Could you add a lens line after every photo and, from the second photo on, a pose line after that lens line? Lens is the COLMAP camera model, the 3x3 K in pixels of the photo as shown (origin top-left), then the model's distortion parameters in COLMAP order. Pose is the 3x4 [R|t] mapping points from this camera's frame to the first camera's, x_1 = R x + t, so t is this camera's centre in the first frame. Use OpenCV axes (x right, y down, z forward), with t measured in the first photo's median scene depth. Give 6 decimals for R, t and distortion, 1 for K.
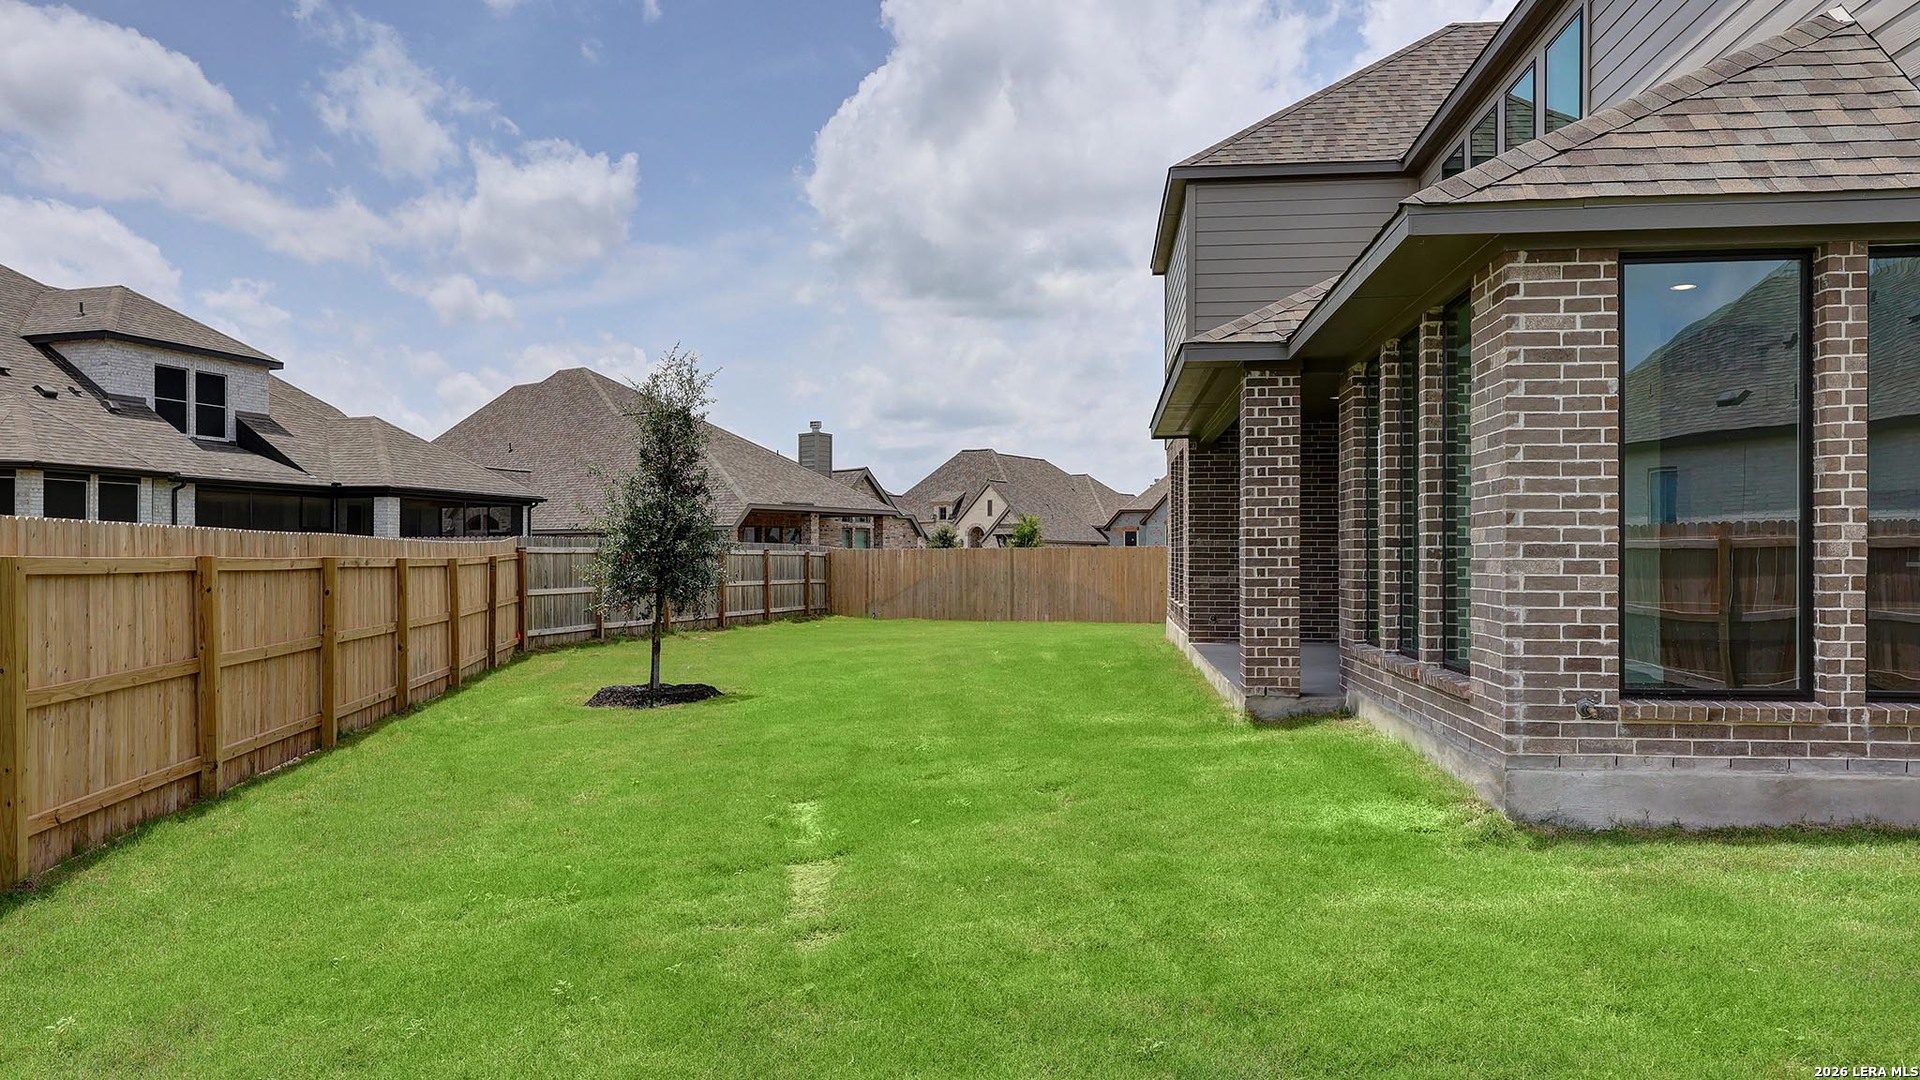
lens RADIAL K [[1227.1, 0, 972.6], [0, 1227.1, 564.9], [0, 0, 1]] dist [-0.003408, 0.002232]
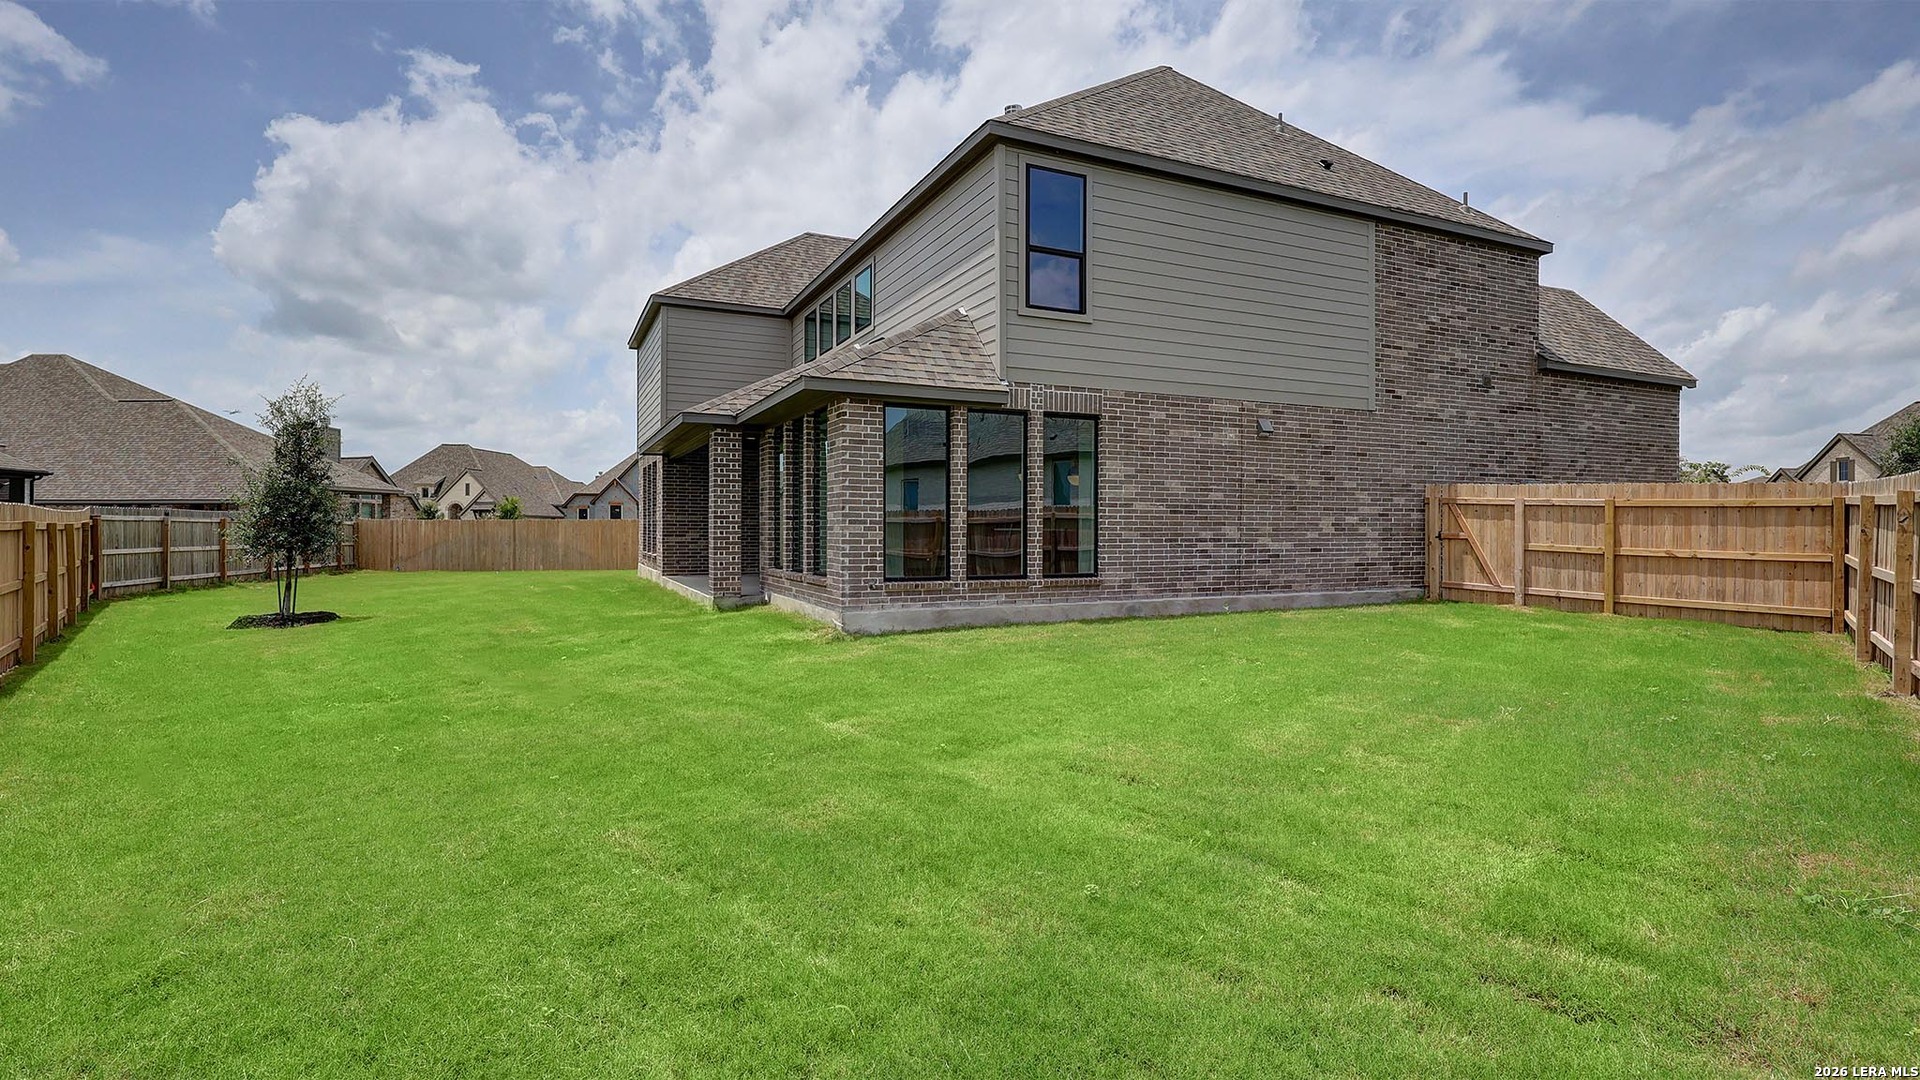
lens RADIAL K [[868.0, 0, 956.9], [0, 868.0, 535.9], [0, 0, 1]] dist [-0.000504, -0.000224]
pose [[0.849056, -0.000849, 0.528302, -0.168985], [-0.000242, 0.999998, 0.001997, 0.007884], [-0.528303, -0.001824, 0.849054, -0.350638]]
